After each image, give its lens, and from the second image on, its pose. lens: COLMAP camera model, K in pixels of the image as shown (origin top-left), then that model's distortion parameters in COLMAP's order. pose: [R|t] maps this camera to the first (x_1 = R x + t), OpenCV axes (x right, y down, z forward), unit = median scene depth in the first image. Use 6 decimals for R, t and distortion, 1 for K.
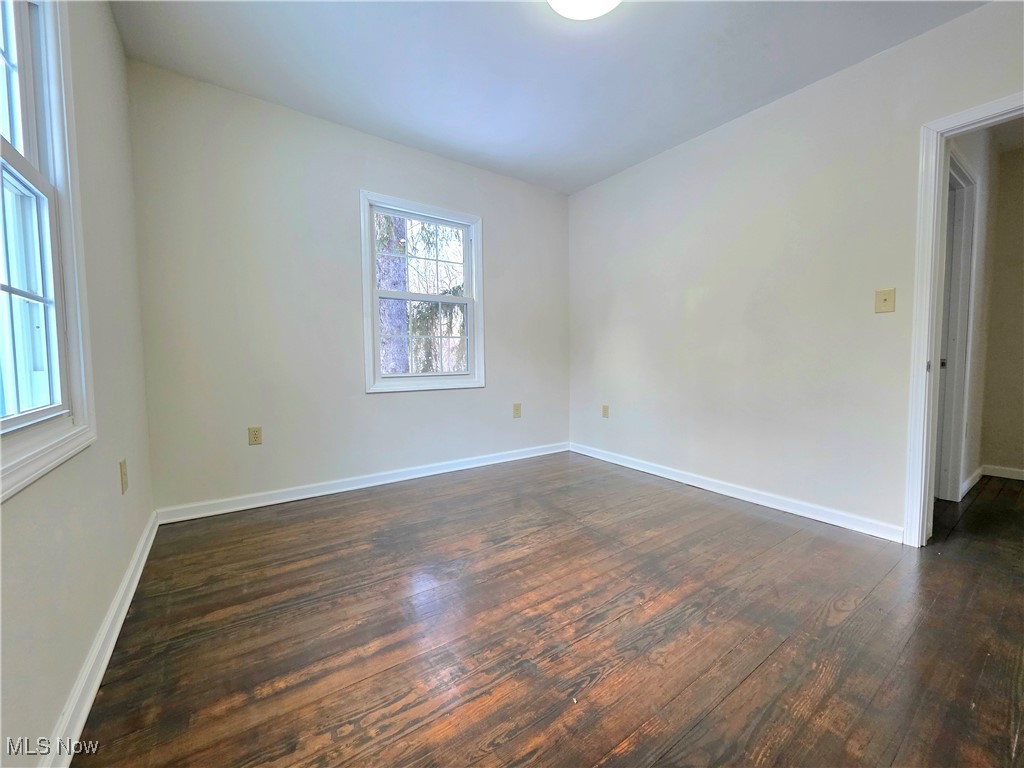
lens RADIAL K [[408.7, 0, 510.6], [0, 408.7, 382.9], [0, 0, 1]] dist [0.001988, -0.000266]
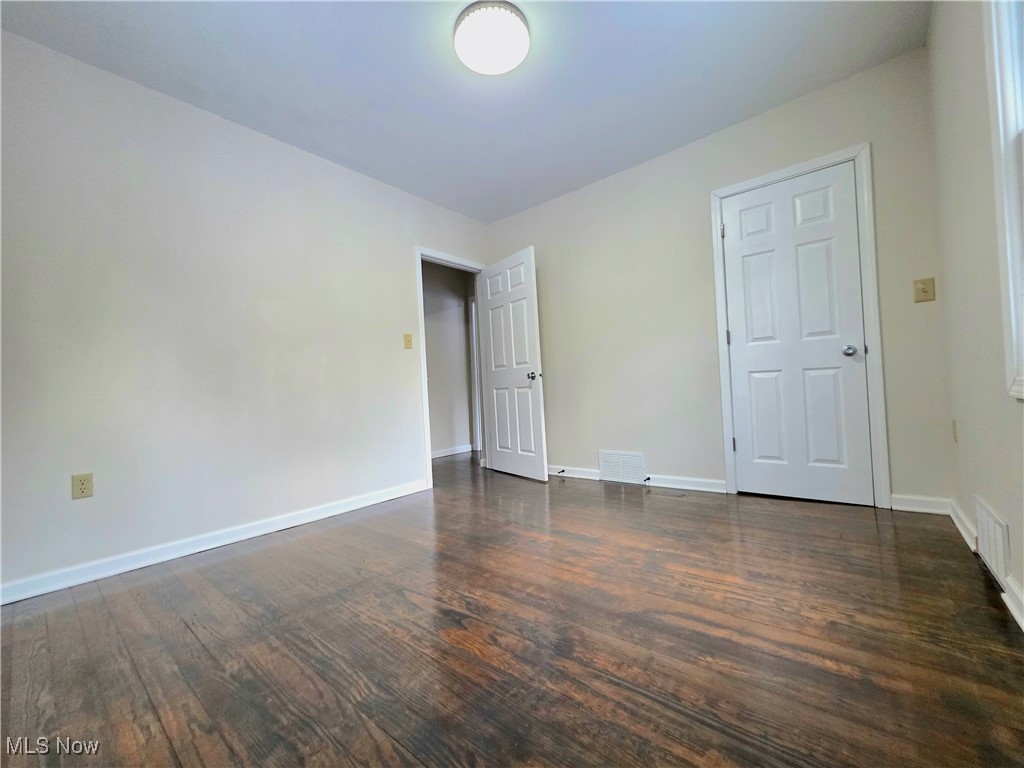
lens RADIAL K [[408.7, 0, 515.0], [0, 408.7, 377.2], [0, 0, 1]] dist [0.001988, -0.000266]
pose [[-0.258707, 0.044130, 0.964947, -0.989018], [0.119734, 0.992717, -0.013298, 0.013367], [-0.958506, 0.112096, -0.262107, 1.408788]]
